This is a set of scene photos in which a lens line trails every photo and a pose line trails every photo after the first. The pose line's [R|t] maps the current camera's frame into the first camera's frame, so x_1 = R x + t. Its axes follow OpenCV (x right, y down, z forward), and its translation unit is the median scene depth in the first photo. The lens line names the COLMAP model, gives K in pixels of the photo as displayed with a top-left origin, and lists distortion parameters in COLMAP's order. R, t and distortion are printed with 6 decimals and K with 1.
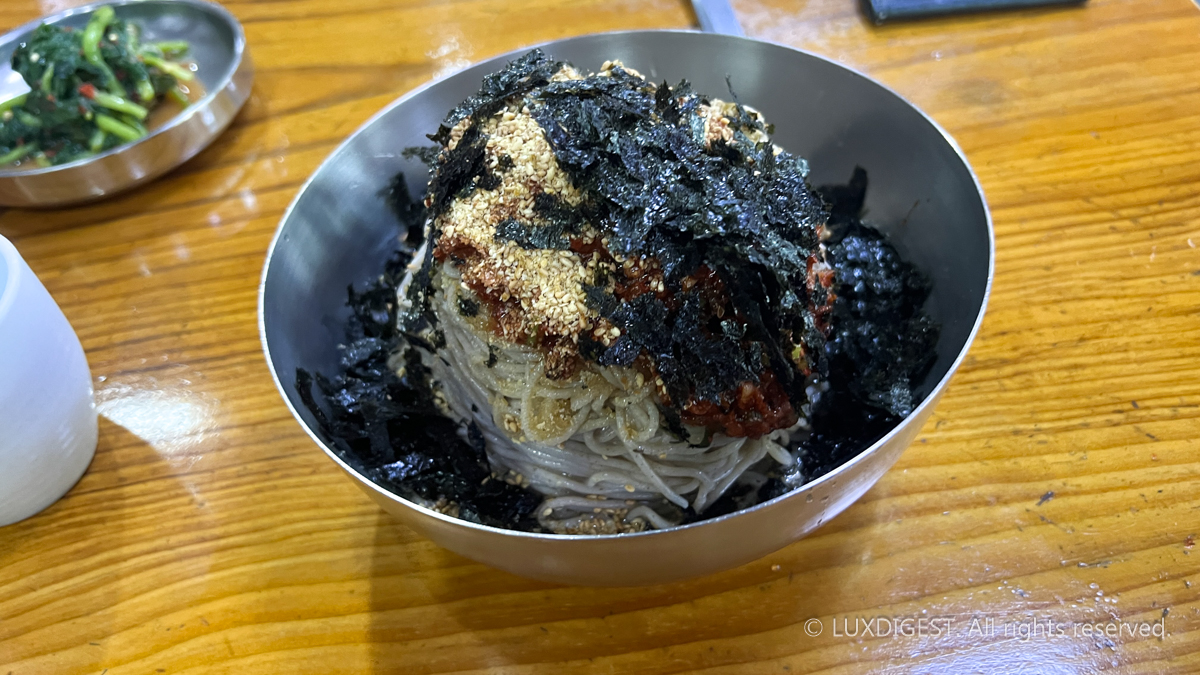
lens RADIAL K [[1001.3, 0, 599.8], [0, 1001.3, 367.1], [0, 0, 1]] dist [0.032042, -0.067429]
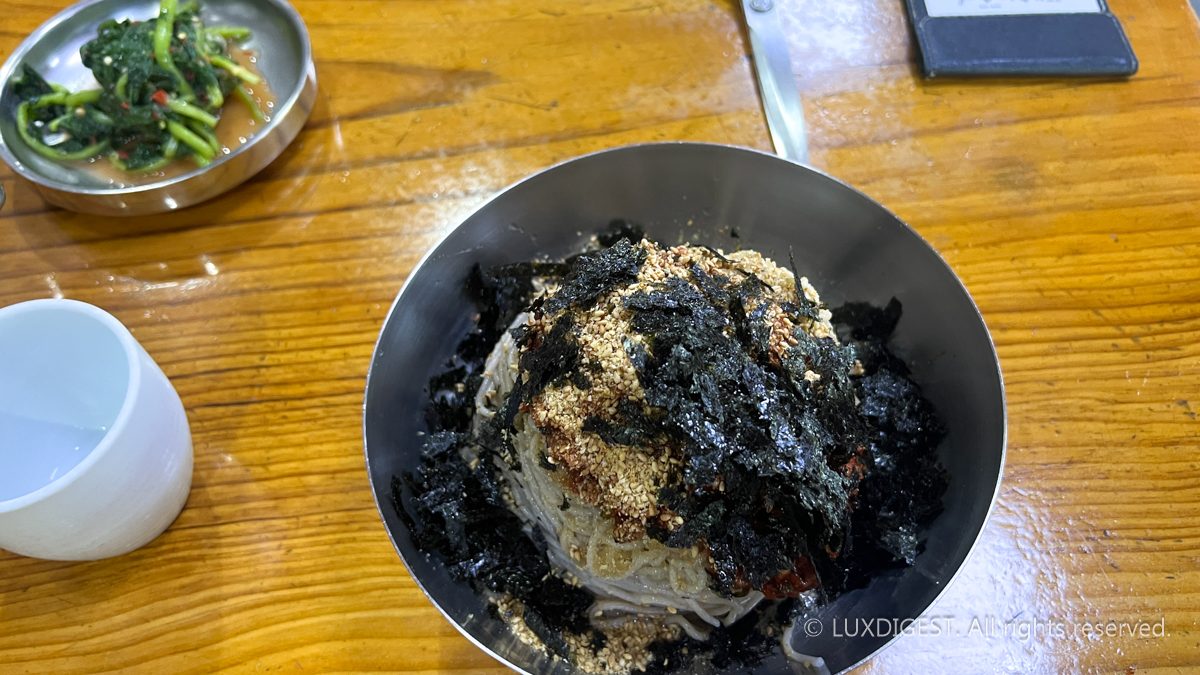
lens RADIAL K [[1001.3, 0, 599.8], [0, 1001.3, 367.1], [0, 0, 1]] dist [0.032042, -0.067429]
pose [[0.996934, 0.074601, 0.023597, -0.084633], [-0.077659, 0.980228, 0.181995, -0.299602], [-0.009554, -0.183270, 0.983016, -0.090509]]
